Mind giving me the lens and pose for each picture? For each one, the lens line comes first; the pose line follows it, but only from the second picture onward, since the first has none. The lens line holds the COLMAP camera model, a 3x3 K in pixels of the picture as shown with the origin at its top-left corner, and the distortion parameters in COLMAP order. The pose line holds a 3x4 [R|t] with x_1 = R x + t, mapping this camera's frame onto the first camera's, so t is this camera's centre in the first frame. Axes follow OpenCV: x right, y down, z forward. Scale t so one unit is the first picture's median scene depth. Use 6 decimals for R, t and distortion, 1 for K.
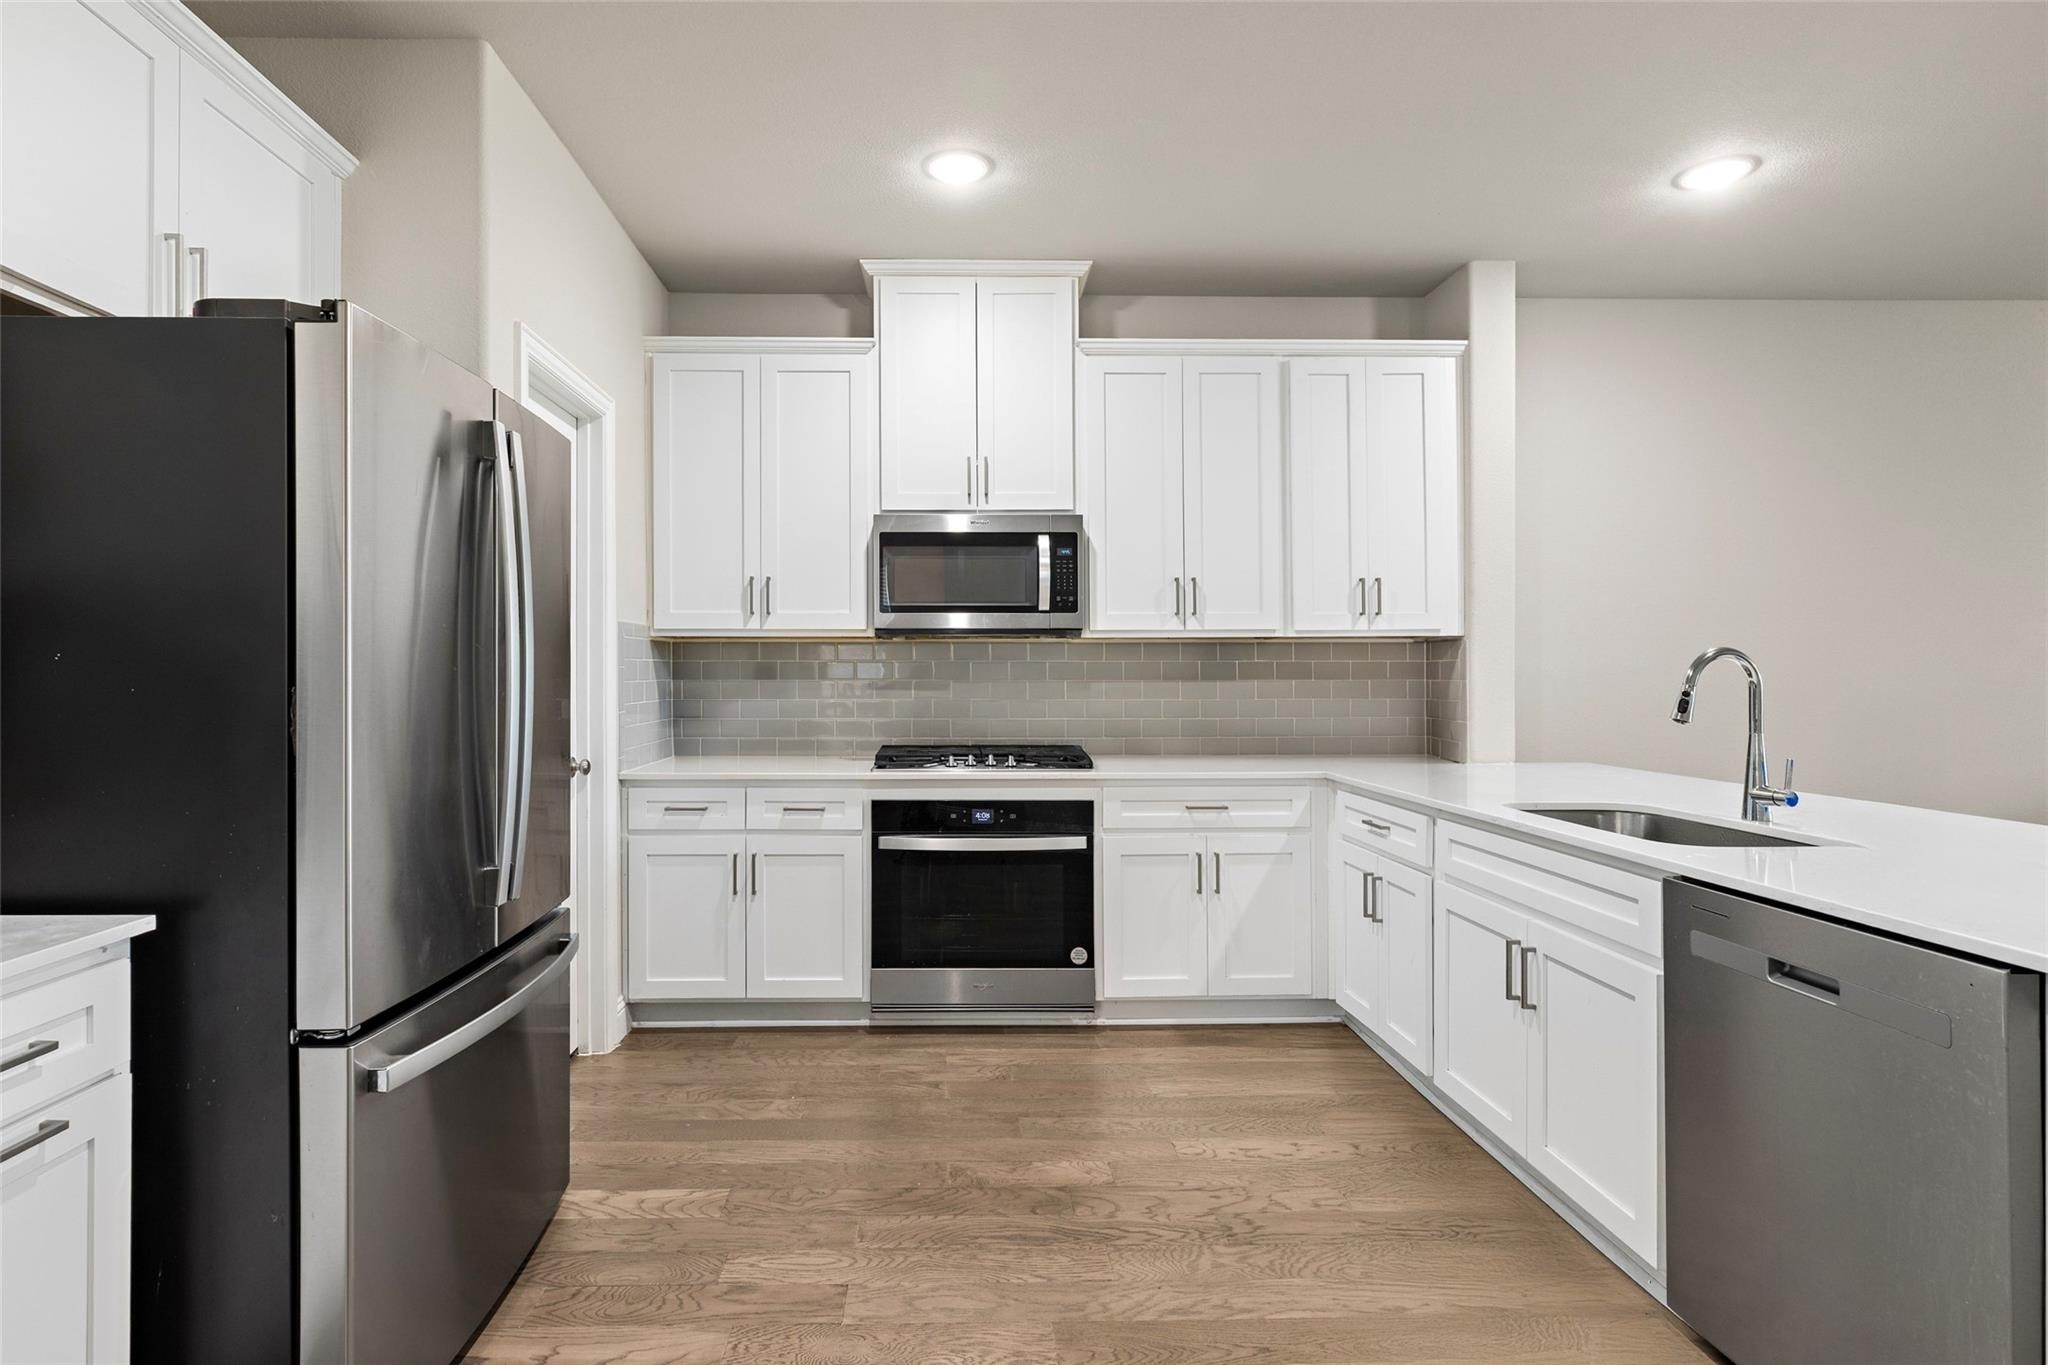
lens RADIAL K [[987.7, 0, 964.7], [0, 987.7, 675.2], [0, 0, 1]] dist [-0.025350, -0.000252]
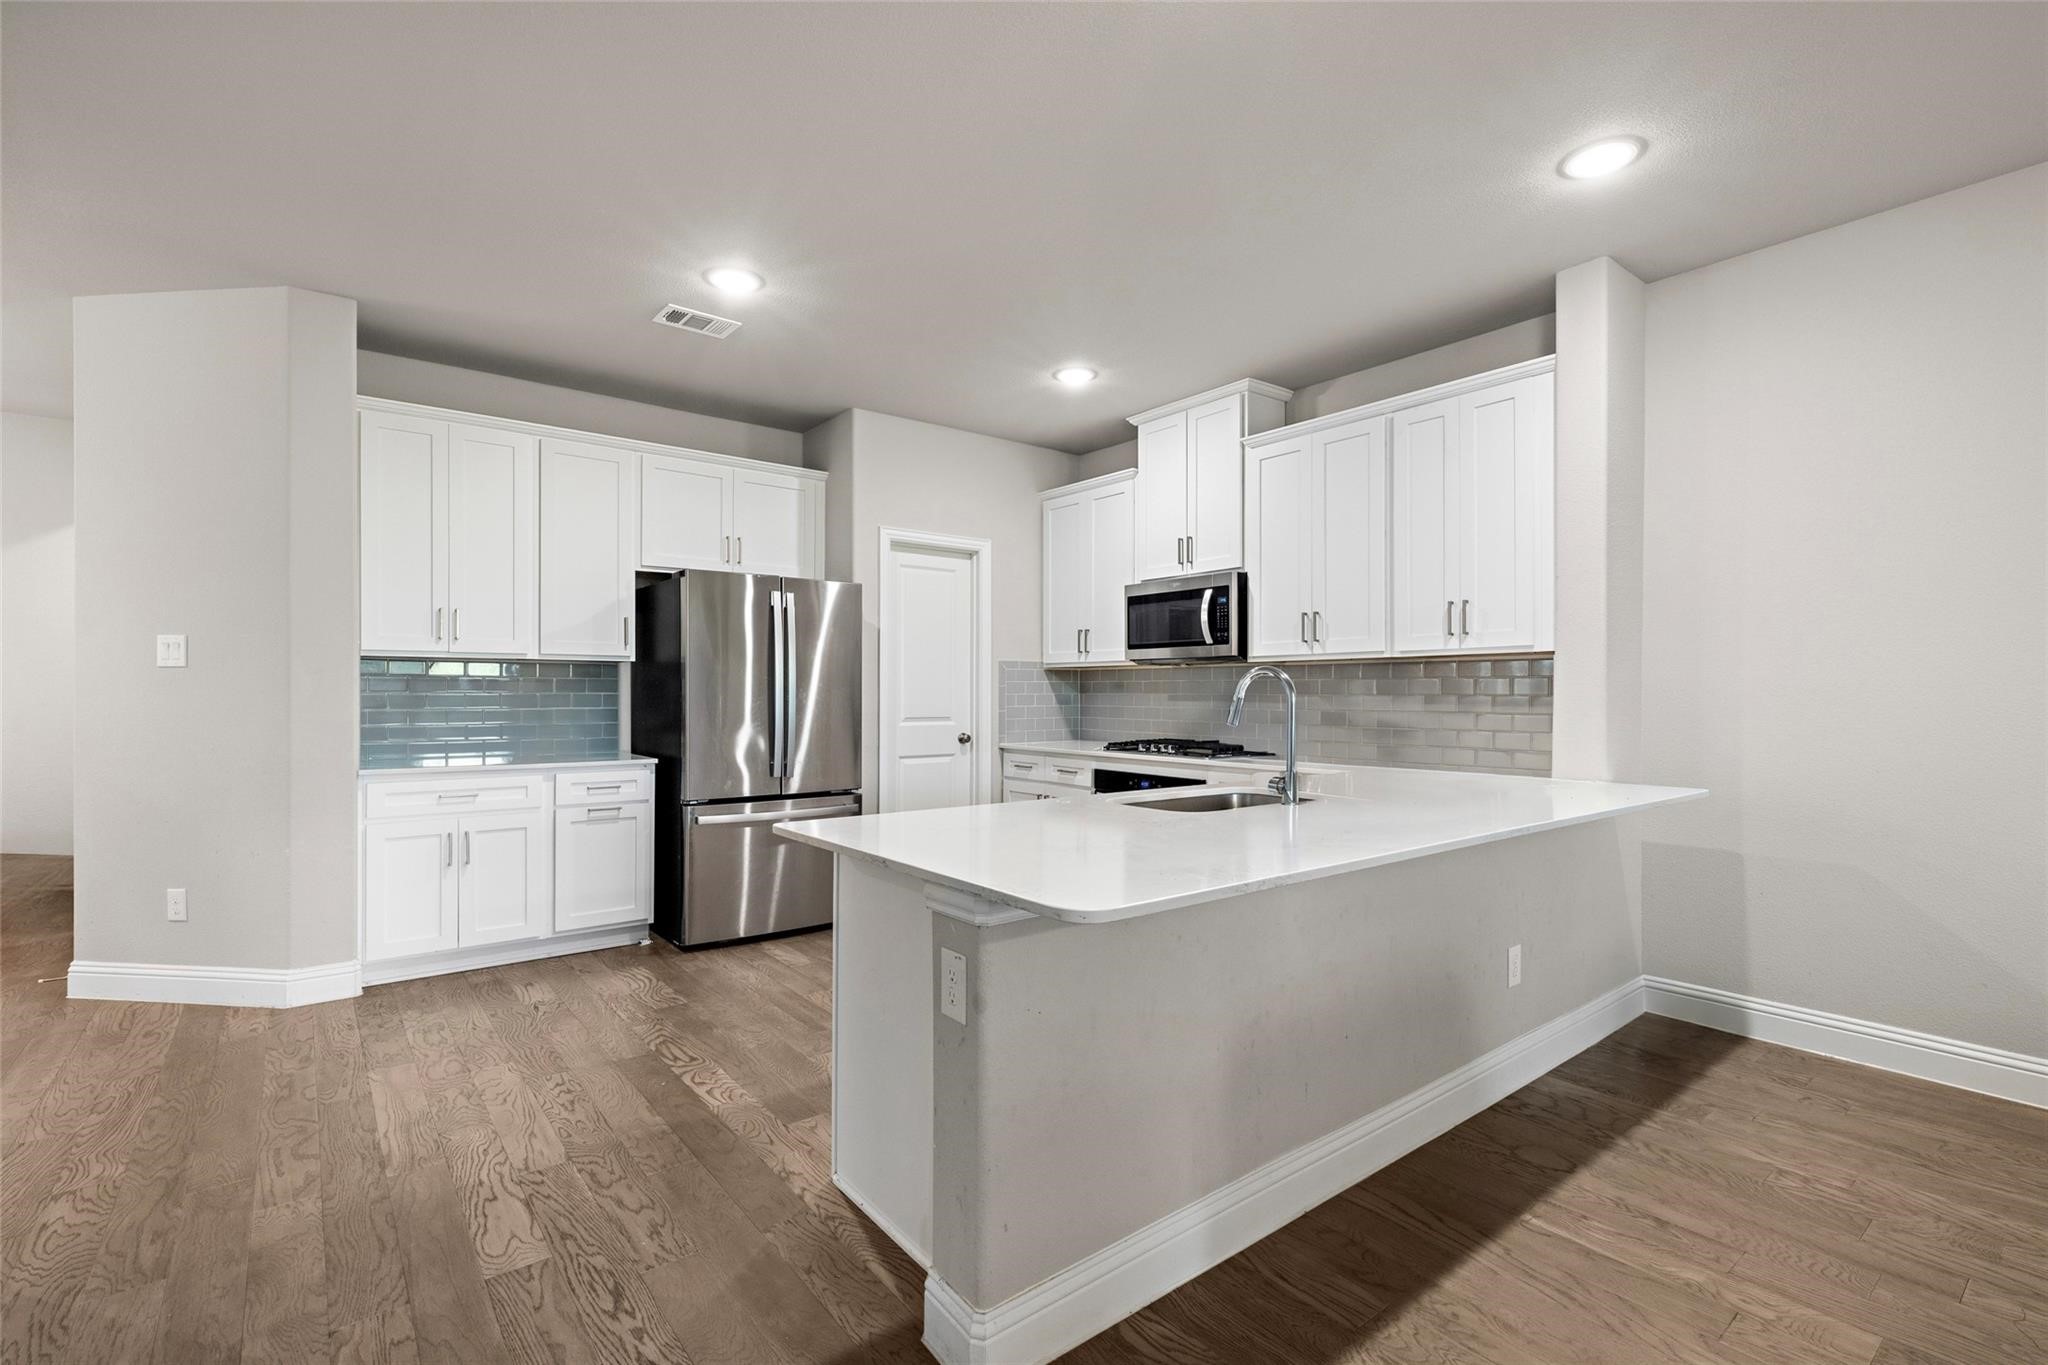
lens RADIAL K [[918.6, 0, 1024.0], [0, 918.6, 682.5], [0, 0, 1]] dist [0.000298, 0.000063]
pose [[0.604898, -0.006336, -0.796278, 0.928233], [-0.000671, 0.999964, -0.008467, -0.000013], [0.796302, 0.005656, 0.604872, 0.010659]]
